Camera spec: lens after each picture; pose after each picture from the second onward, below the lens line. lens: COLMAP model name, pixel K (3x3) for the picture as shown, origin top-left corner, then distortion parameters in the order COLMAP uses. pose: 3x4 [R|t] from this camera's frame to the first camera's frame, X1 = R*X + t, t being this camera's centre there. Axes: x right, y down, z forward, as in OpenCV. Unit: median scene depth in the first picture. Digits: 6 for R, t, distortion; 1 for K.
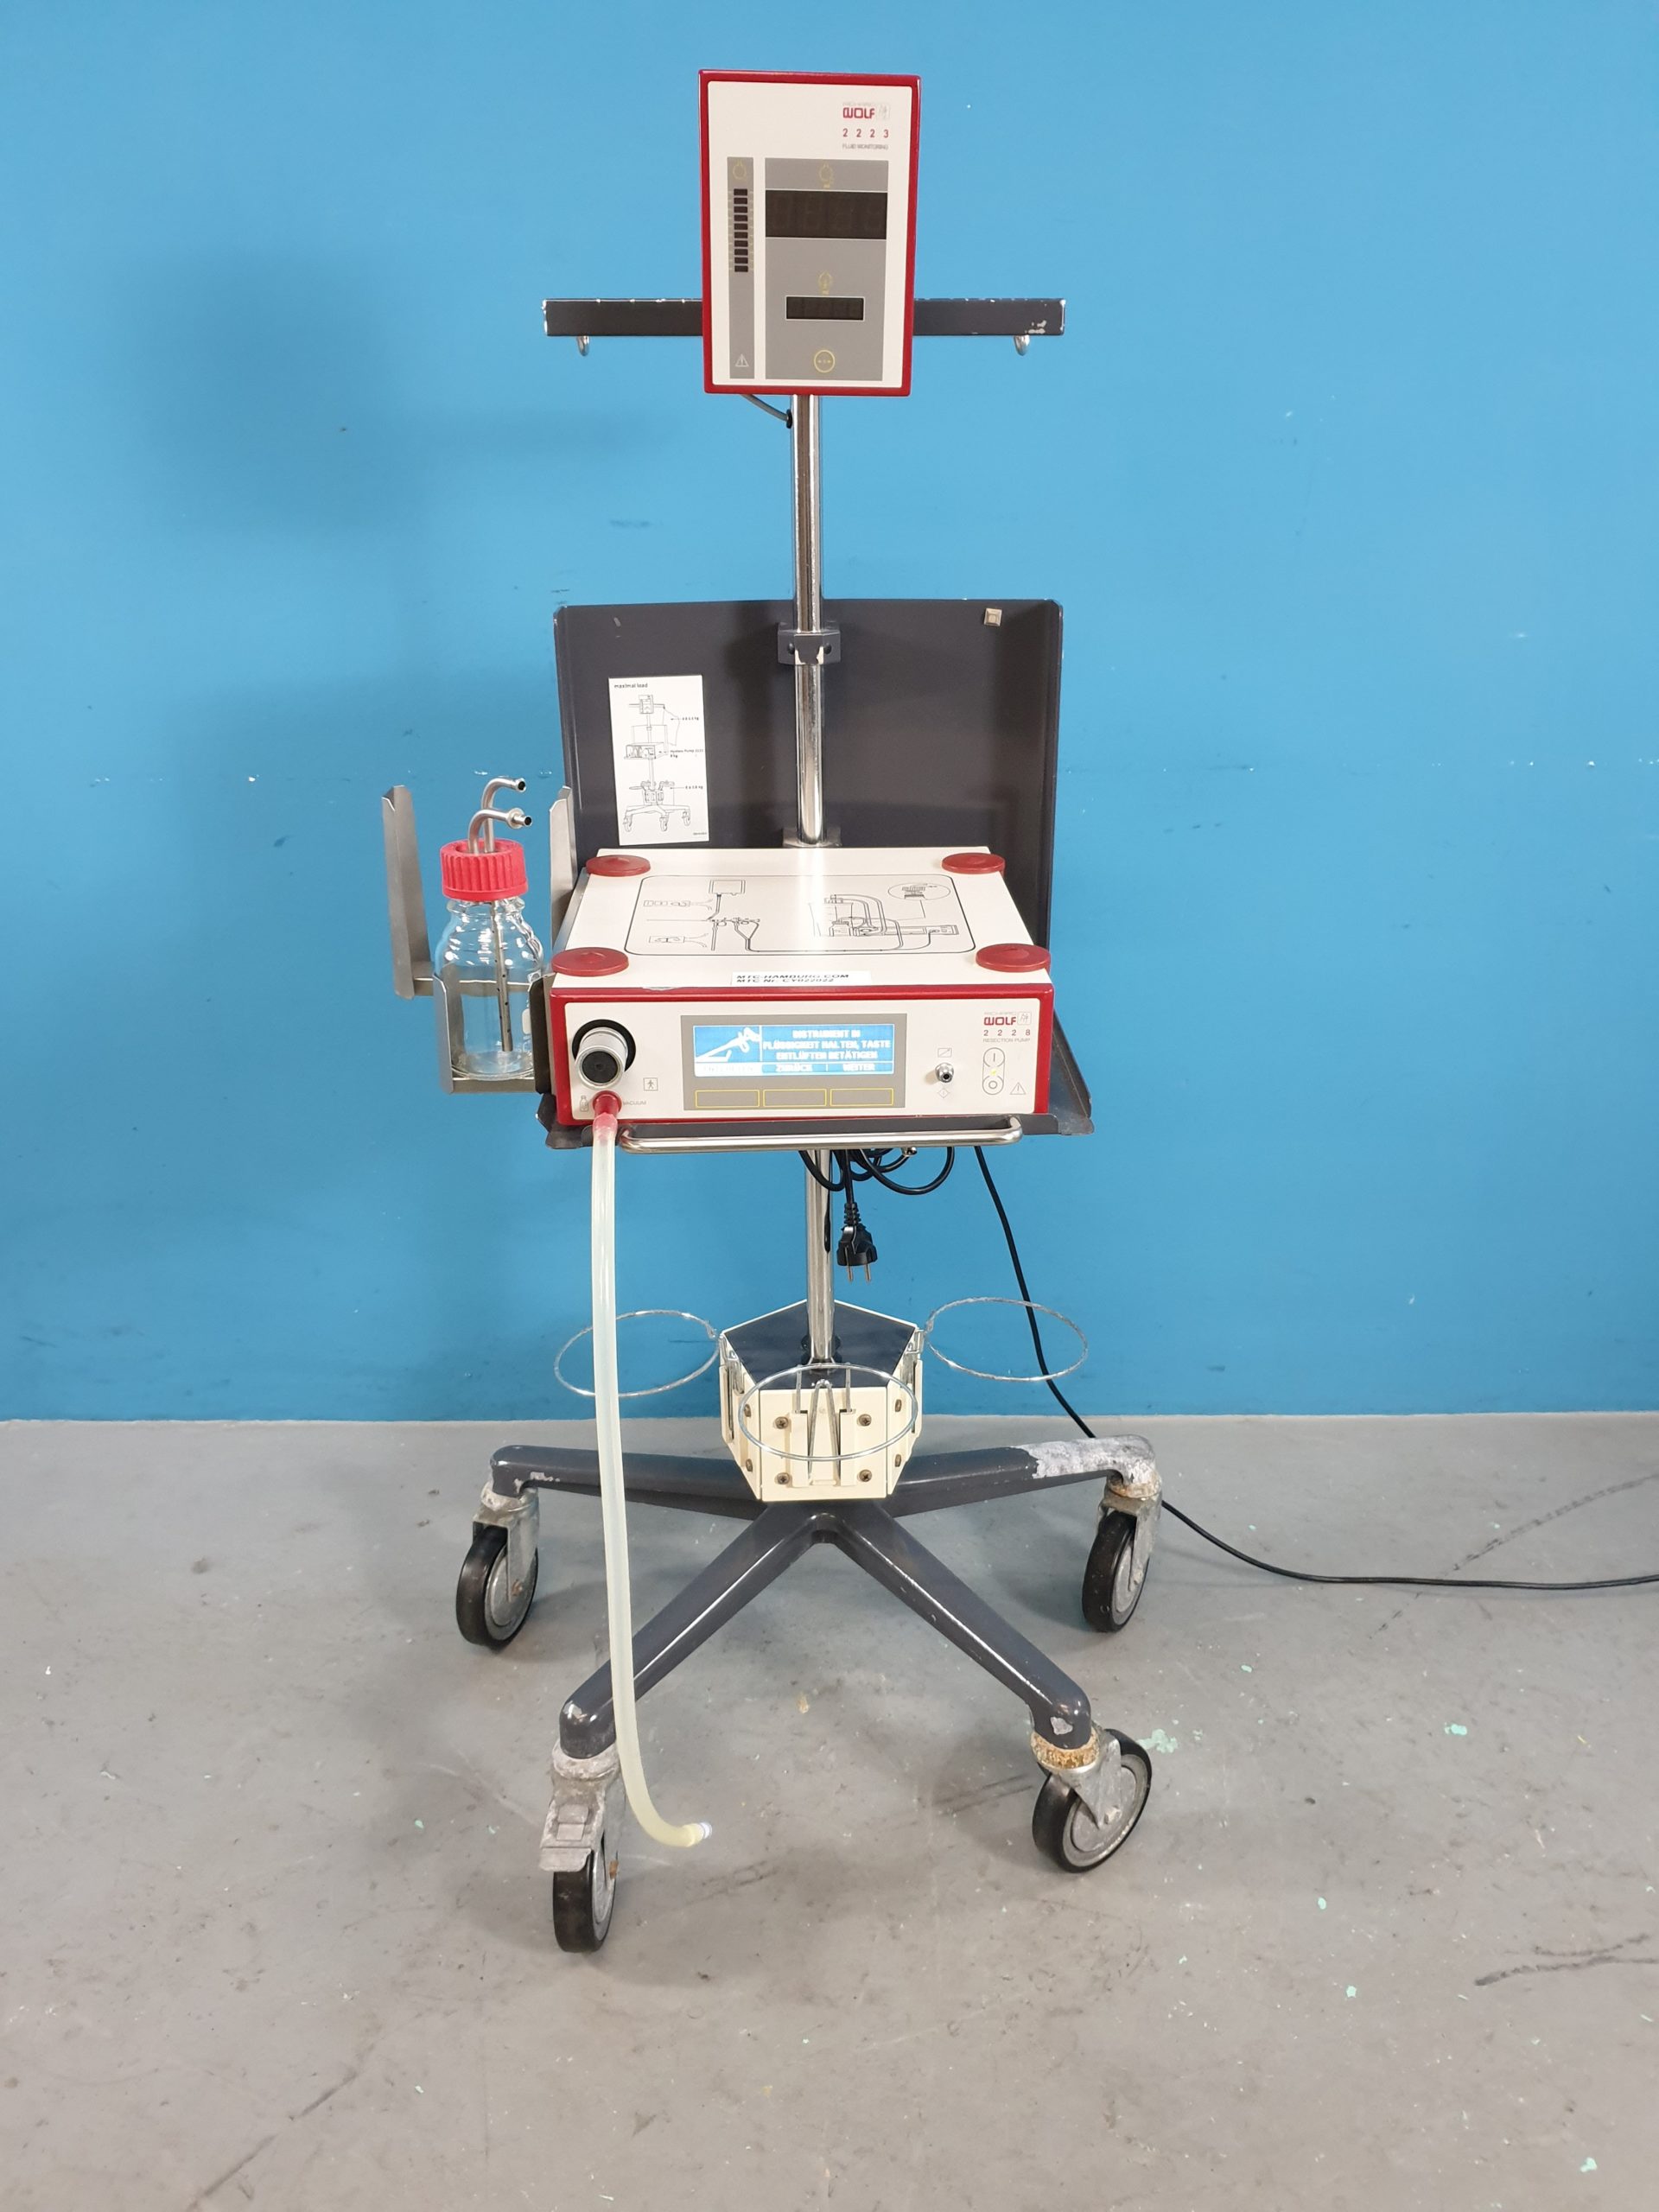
lens RADIAL K [[1721.2, 0, 860.6], [0, 1721.2, 1121.2], [0, 0, 1]] dist [0.006986, 0.016786]
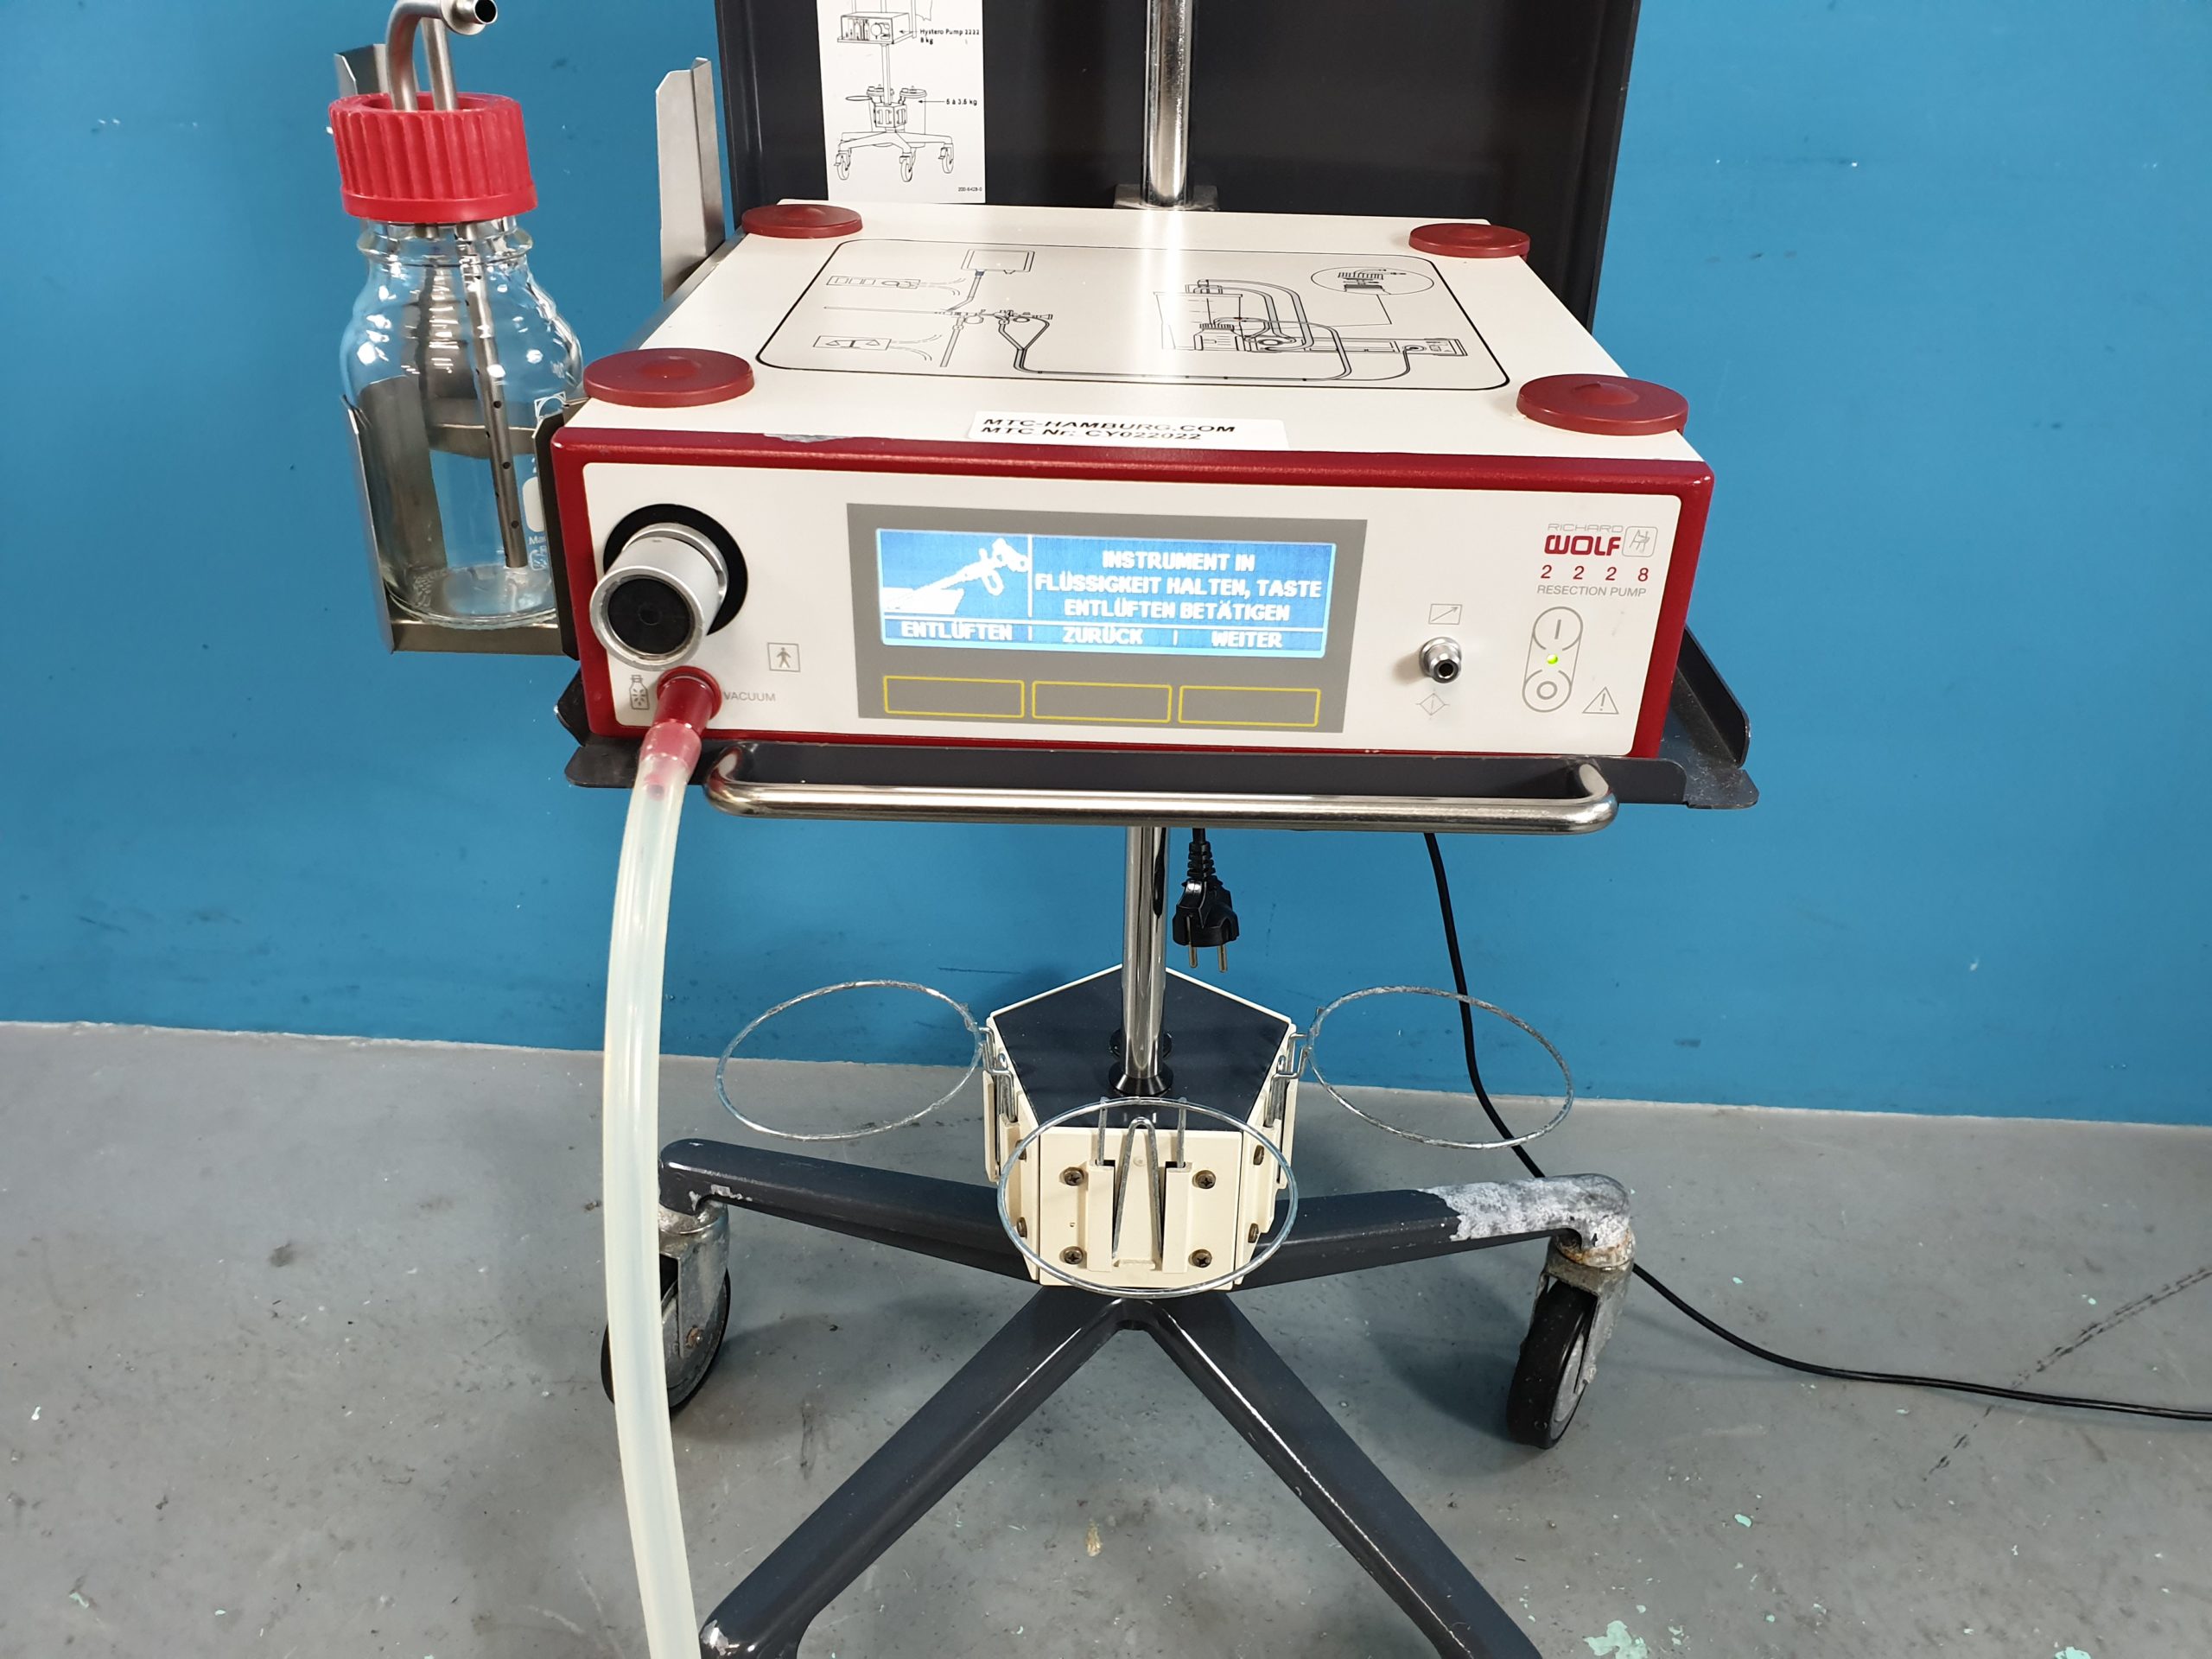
lens RADIAL K [[1721.2, 0, 1115.9], [0, 1721.2, 852.4], [0, 0, 1]] dist [0.006986, 0.016786]
pose [[0.997881, 0.049233, -0.042531, -0.009273], [-0.043645, 0.991374, 0.123580, -0.021007], [0.048248, -0.121462, 0.991423, 0.385541]]
